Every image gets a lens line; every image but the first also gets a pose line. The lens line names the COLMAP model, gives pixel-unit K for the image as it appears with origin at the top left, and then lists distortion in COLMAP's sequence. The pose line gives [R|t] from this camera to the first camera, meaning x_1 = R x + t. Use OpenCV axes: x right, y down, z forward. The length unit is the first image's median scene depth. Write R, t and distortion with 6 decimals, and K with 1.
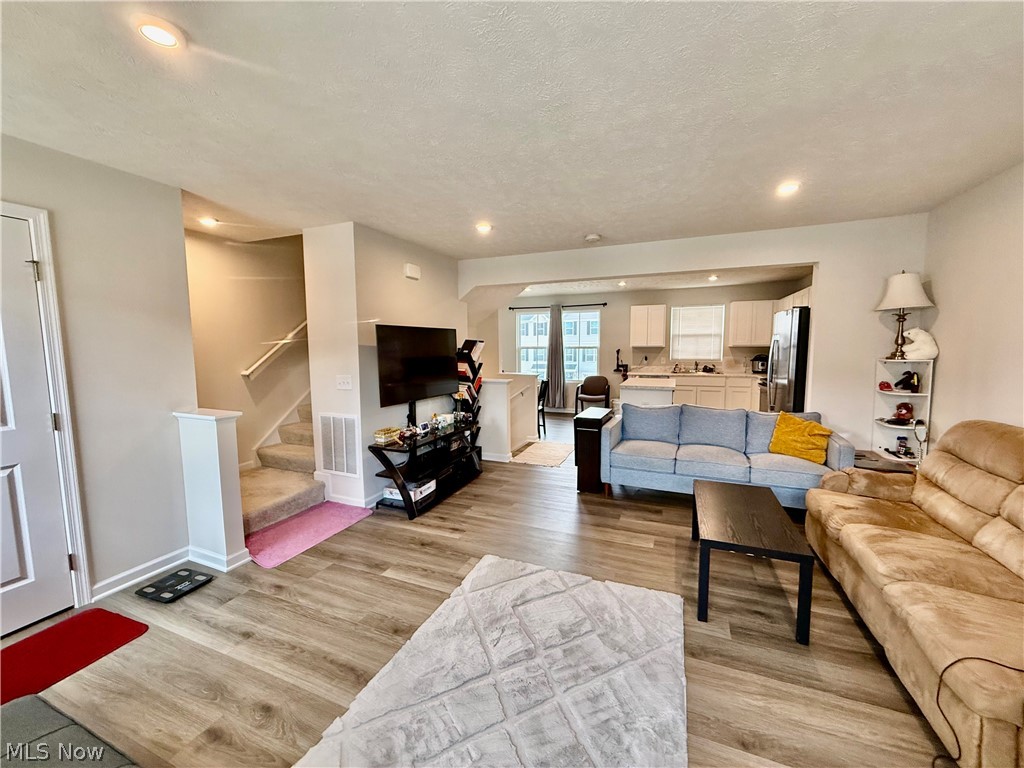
lens RADIAL K [[406.1, 0, 508.6], [0, 406.1, 385.0], [0, 0, 1]] dist [-0.000894, -0.000122]
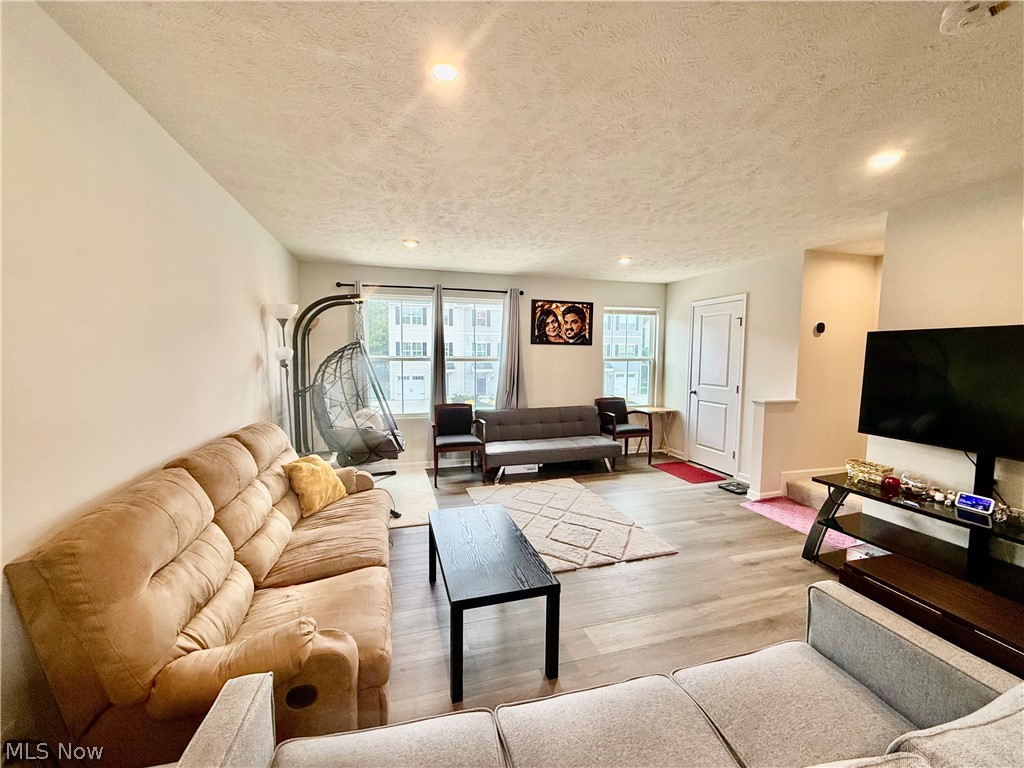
lens RADIAL K [[406.1, 0, 508.6], [0, 406.1, 385.0], [0, 0, 1]] dist [-0.000894, -0.000122]
pose [[-0.780644, 0.051405, -0.622858, 0.802052], [-0.061795, 0.985379, 0.158774, -0.136397], [0.621913, 0.162435, -0.766054, 1.242380]]
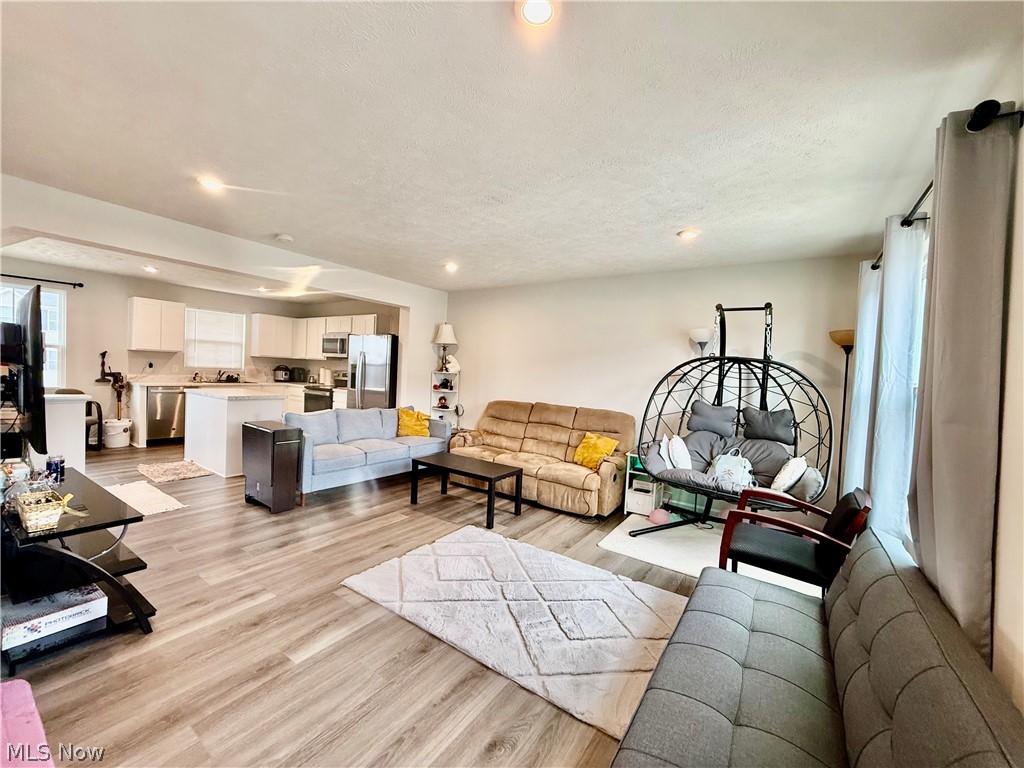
lens RADIAL K [[406.1, 0, 508.6], [0, 406.1, 385.0], [0, 0, 1]] dist [-0.000894, -0.000122]
pose [[0.207425, -0.016956, 0.978104, -0.718064], [0.042271, 0.999071, 0.008355, -0.008856], [-0.977337, 0.039613, 0.207949, 0.363586]]
